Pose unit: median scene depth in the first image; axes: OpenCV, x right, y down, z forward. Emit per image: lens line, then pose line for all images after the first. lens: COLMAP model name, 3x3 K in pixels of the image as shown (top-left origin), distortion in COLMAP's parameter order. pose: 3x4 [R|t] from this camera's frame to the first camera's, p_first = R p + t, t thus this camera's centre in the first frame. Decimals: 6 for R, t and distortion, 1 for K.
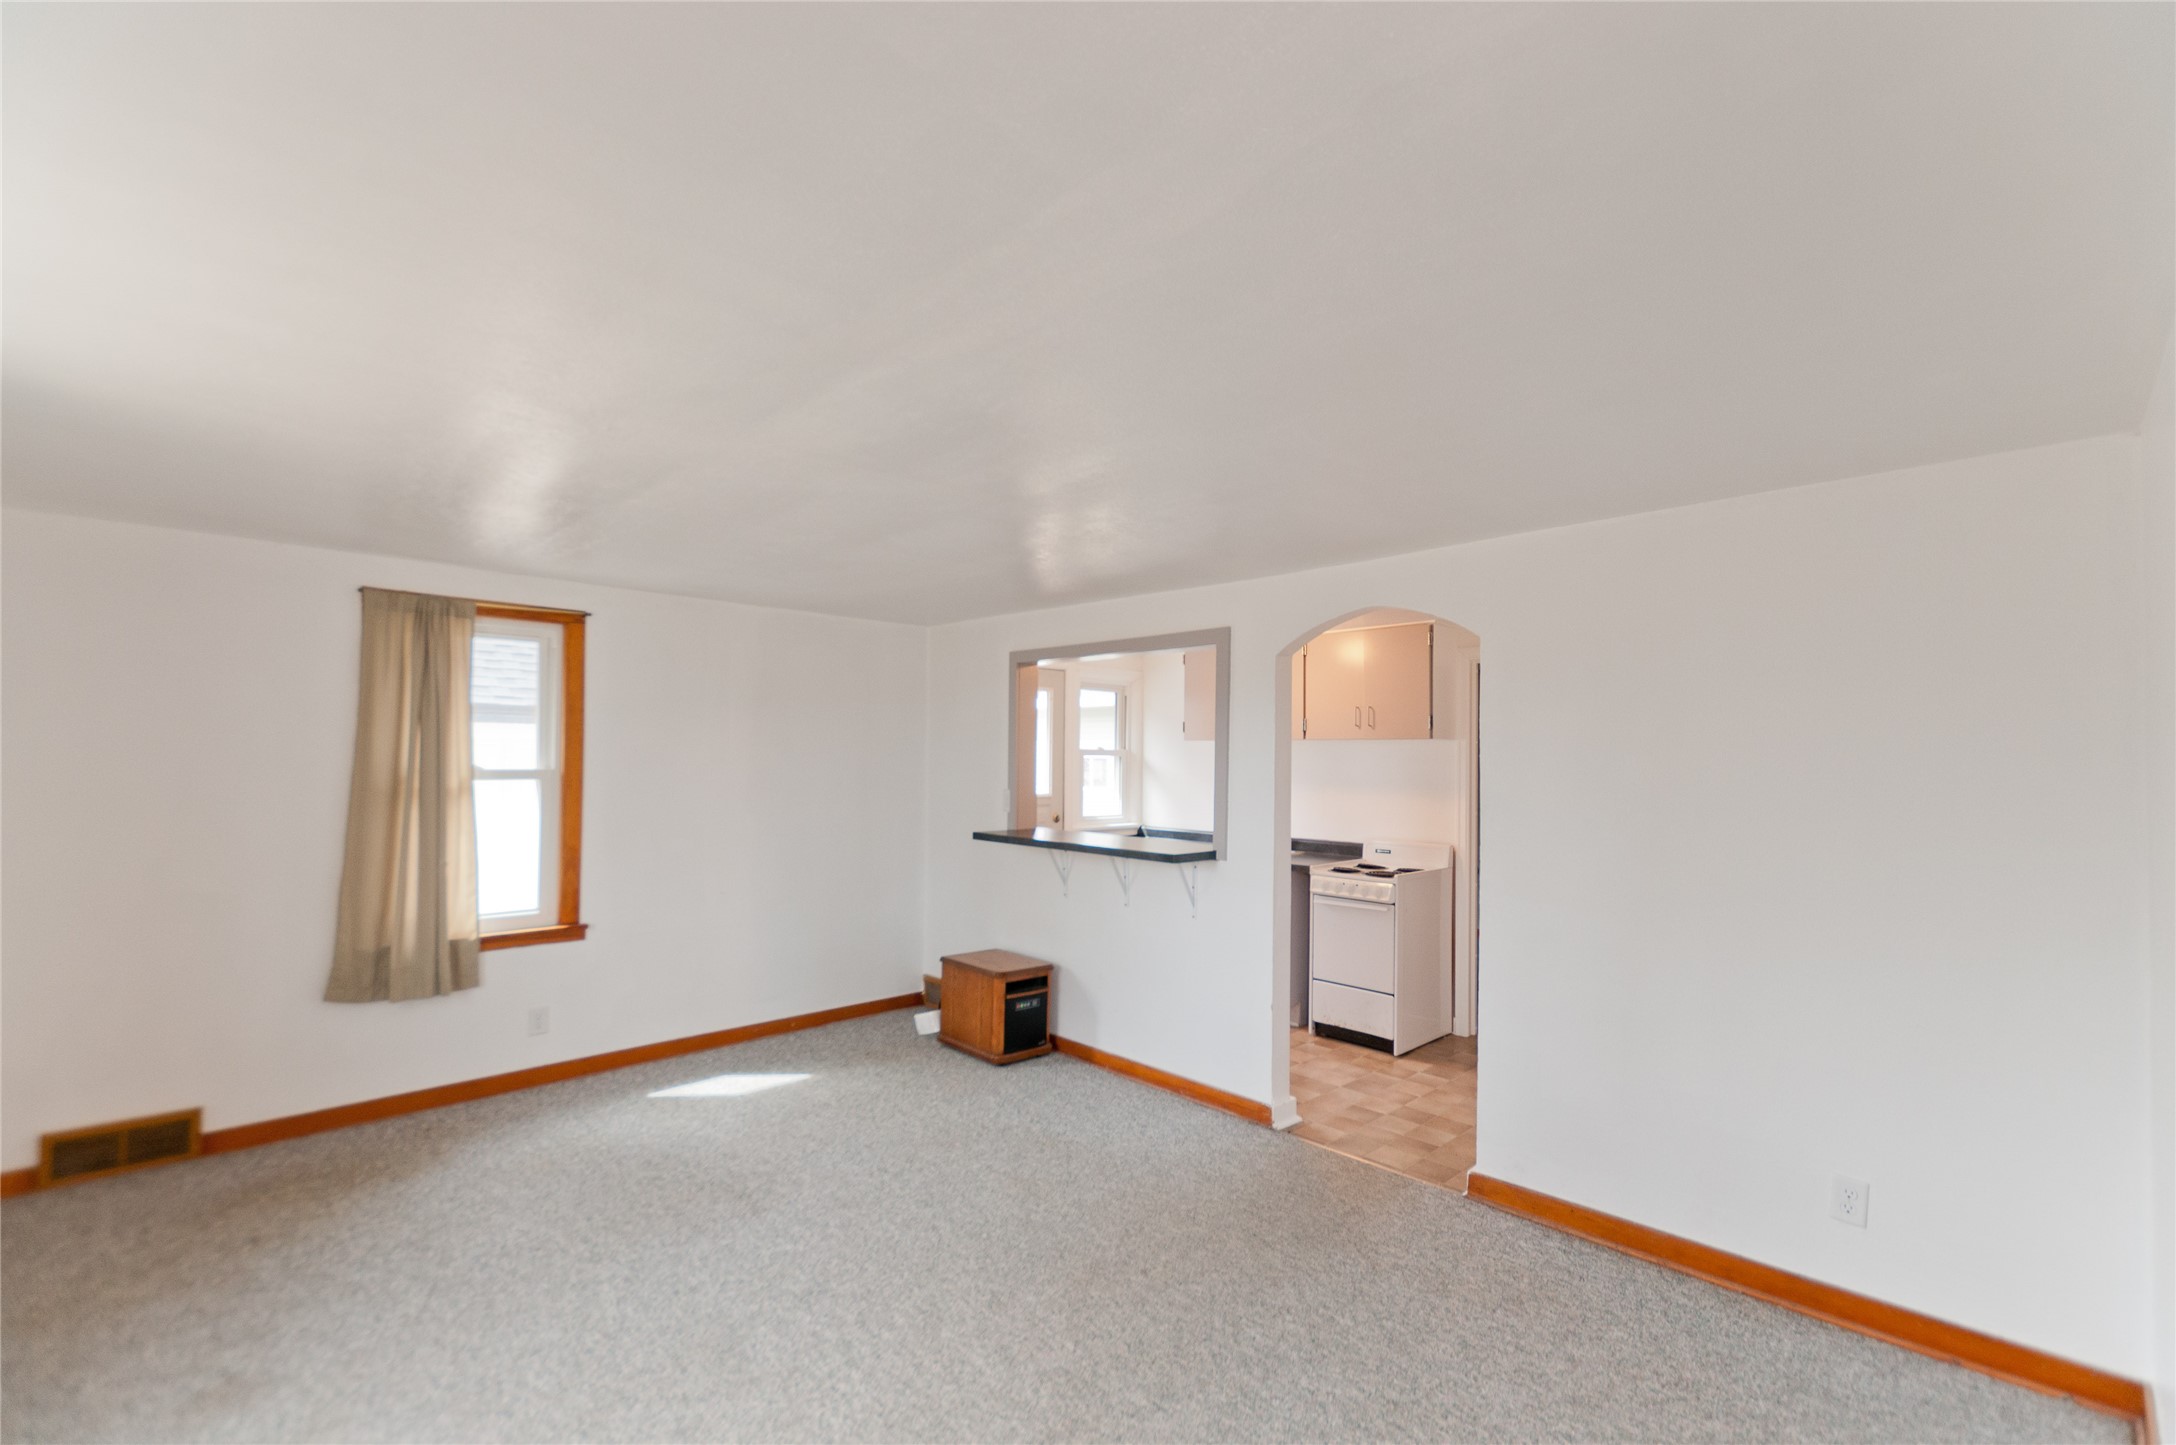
lens RADIAL K [[946.2, 0, 1092.8], [0, 946.2, 734.2], [0, 0, 1]] dist [0.002350, 0.000326]
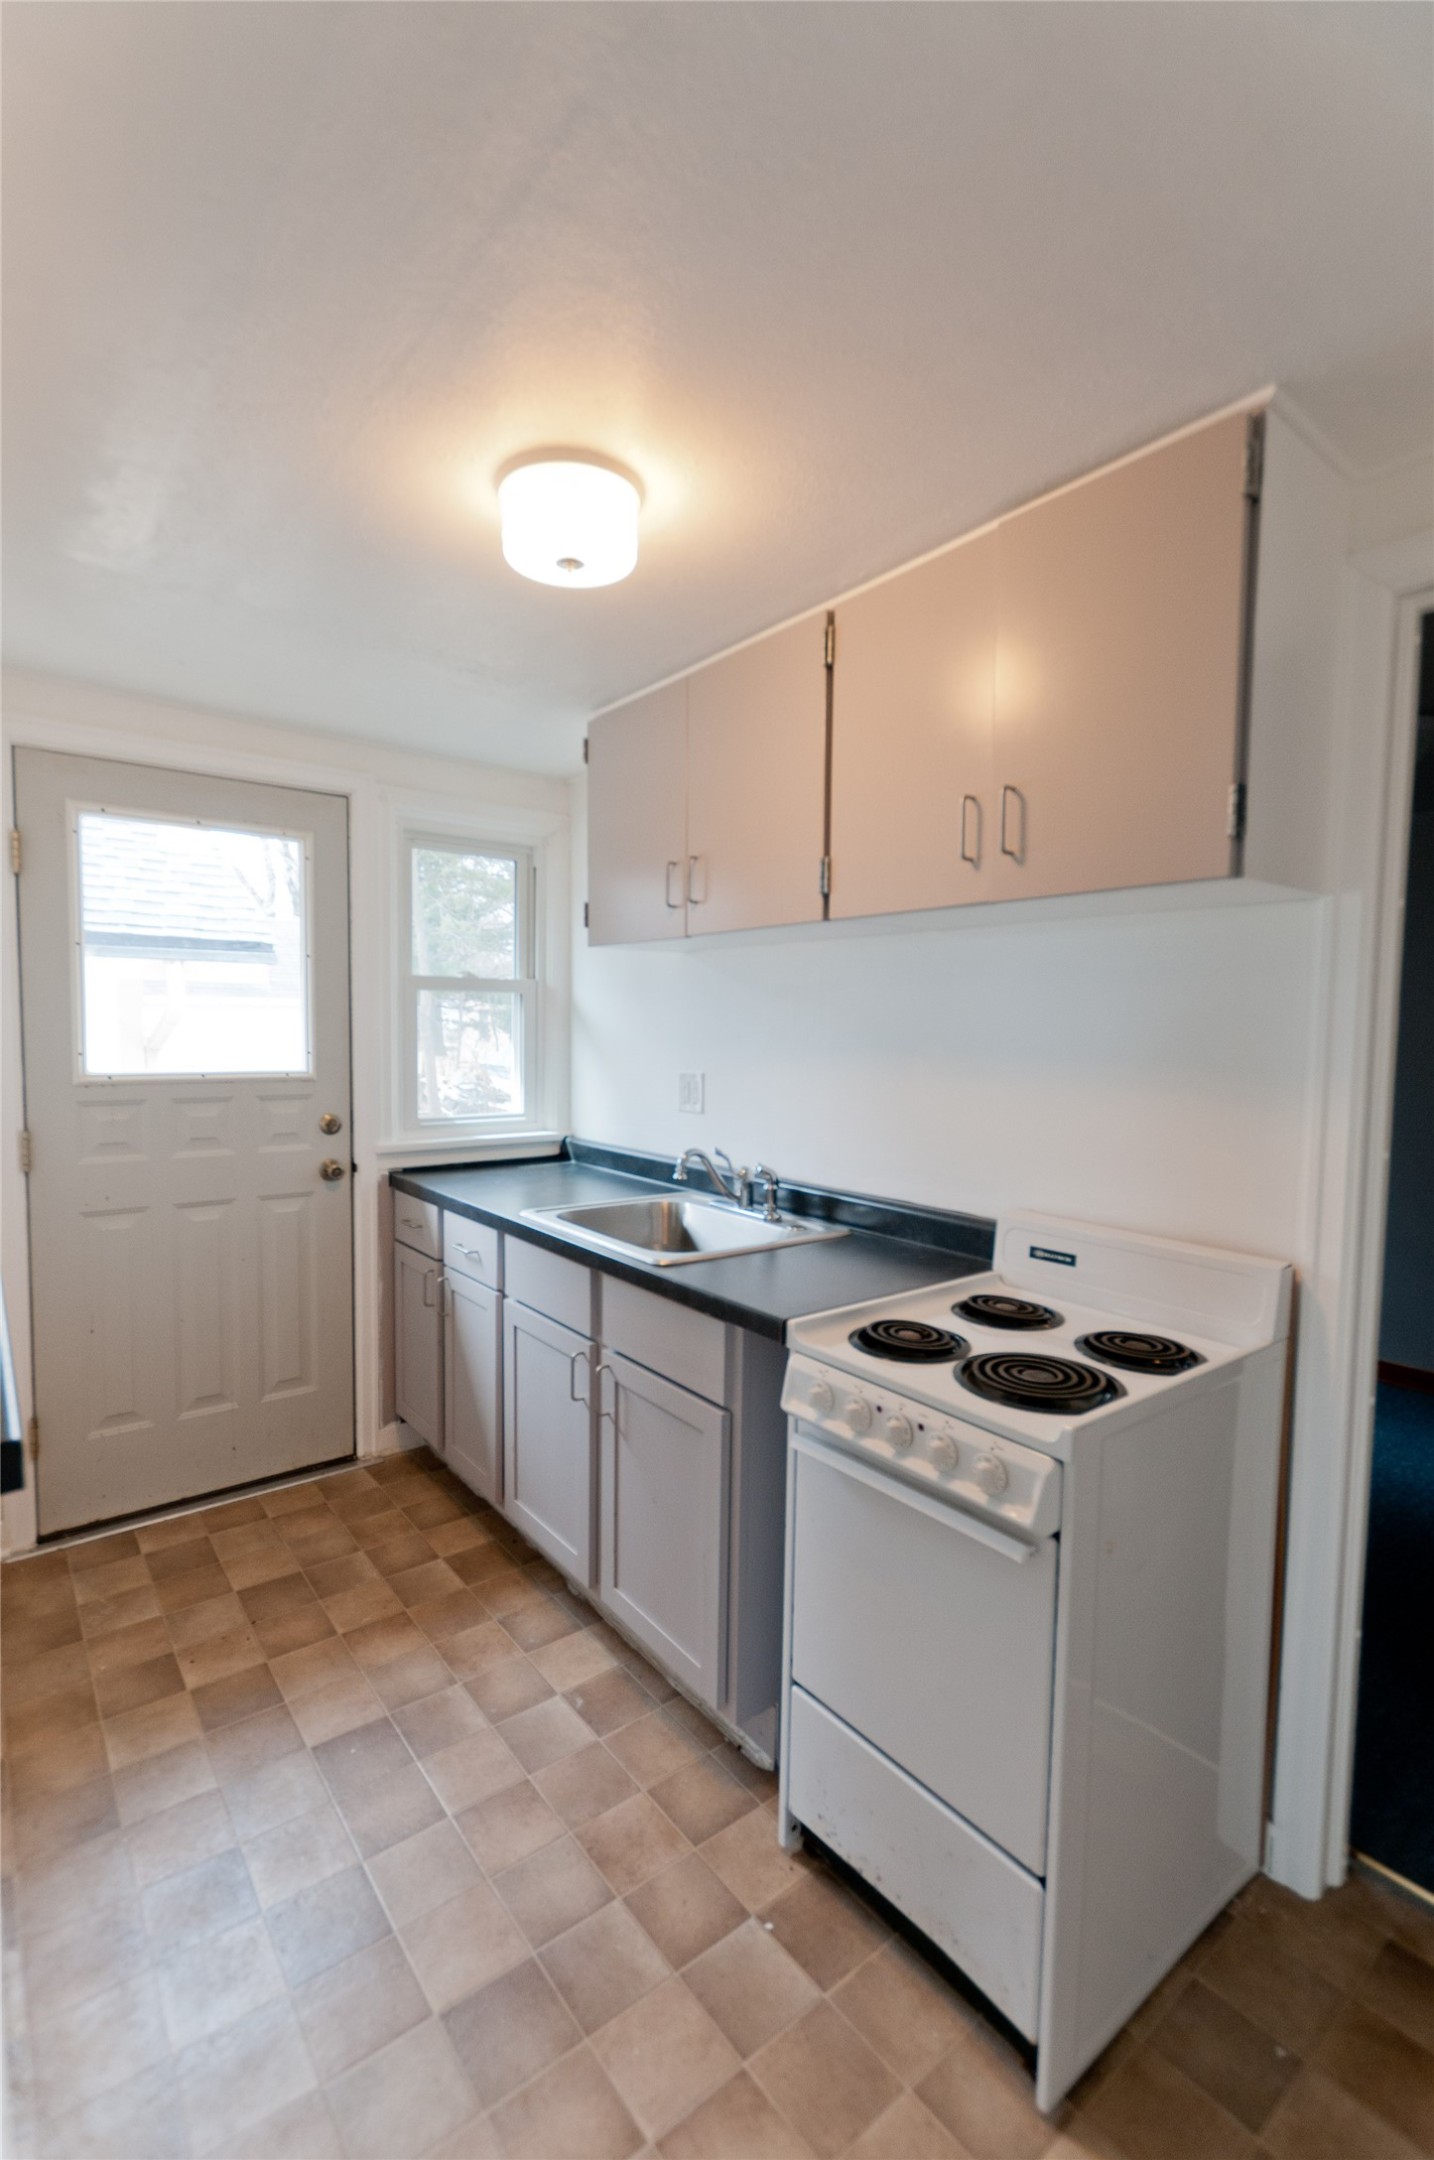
lens RADIAL K [[939.2, 0, 710.7], [0, 939.2, 1078.6], [0, 0, 1]] dist [0.002350, 0.000326]
pose [[0.993584, 0.009446, -0.112703, 0.232609], [-0.000905, 0.997138, 0.075596, 0.038953], [0.113095, -0.075009, 0.990749, 0.690669]]
